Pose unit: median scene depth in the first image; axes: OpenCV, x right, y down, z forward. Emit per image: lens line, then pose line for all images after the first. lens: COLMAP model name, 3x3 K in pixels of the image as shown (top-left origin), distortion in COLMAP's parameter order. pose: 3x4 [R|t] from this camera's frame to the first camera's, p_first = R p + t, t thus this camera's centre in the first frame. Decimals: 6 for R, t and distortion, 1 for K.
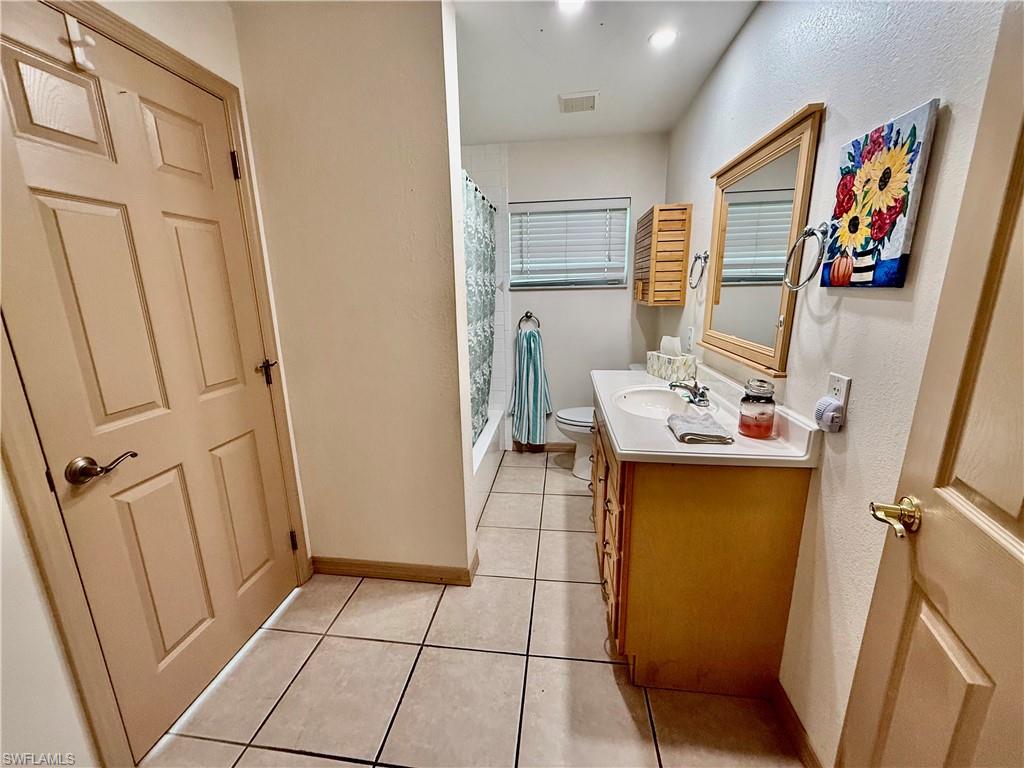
lens RADIAL K [[407.4, 0, 509.7], [0, 407.4, 381.9], [0, 0, 1]] dist [-0.000522, 0.000884]
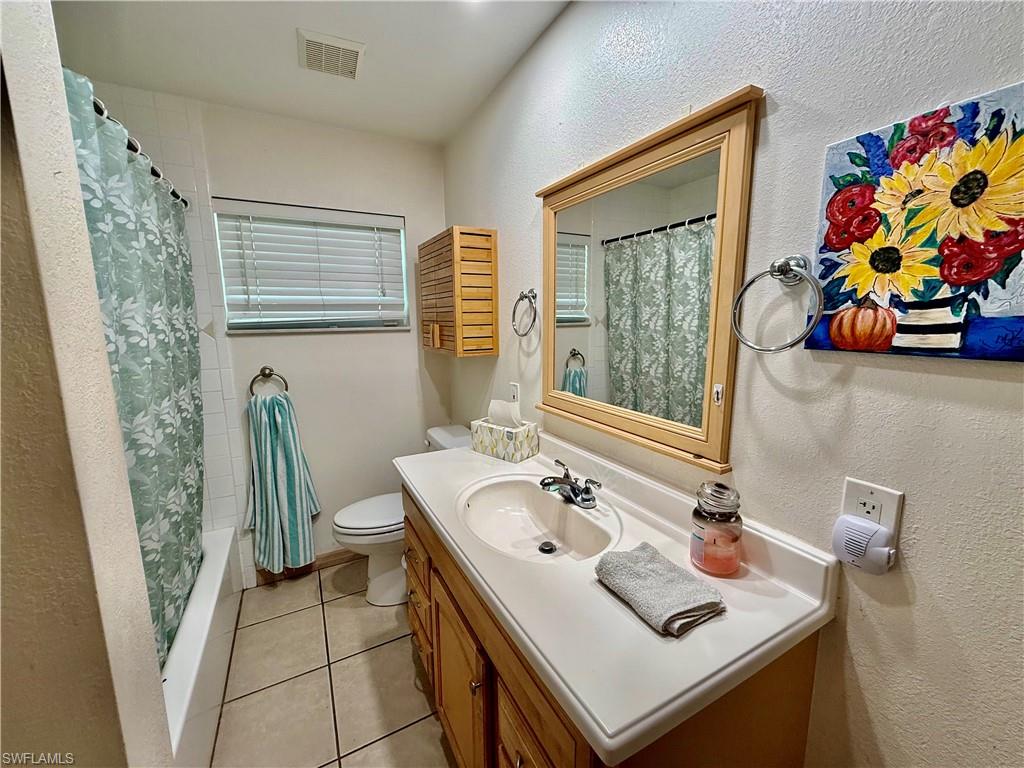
lens RADIAL K [[407.4, 0, 509.5], [0, 407.4, 382.9], [0, 0, 1]] dist [-0.000522, 0.000884]
pose [[0.816484, -0.080885, 0.571675, -0.014445], [0.125319, 0.991361, -0.038719, -0.111363], [-0.563604, 0.103255, 0.819566, 0.380704]]
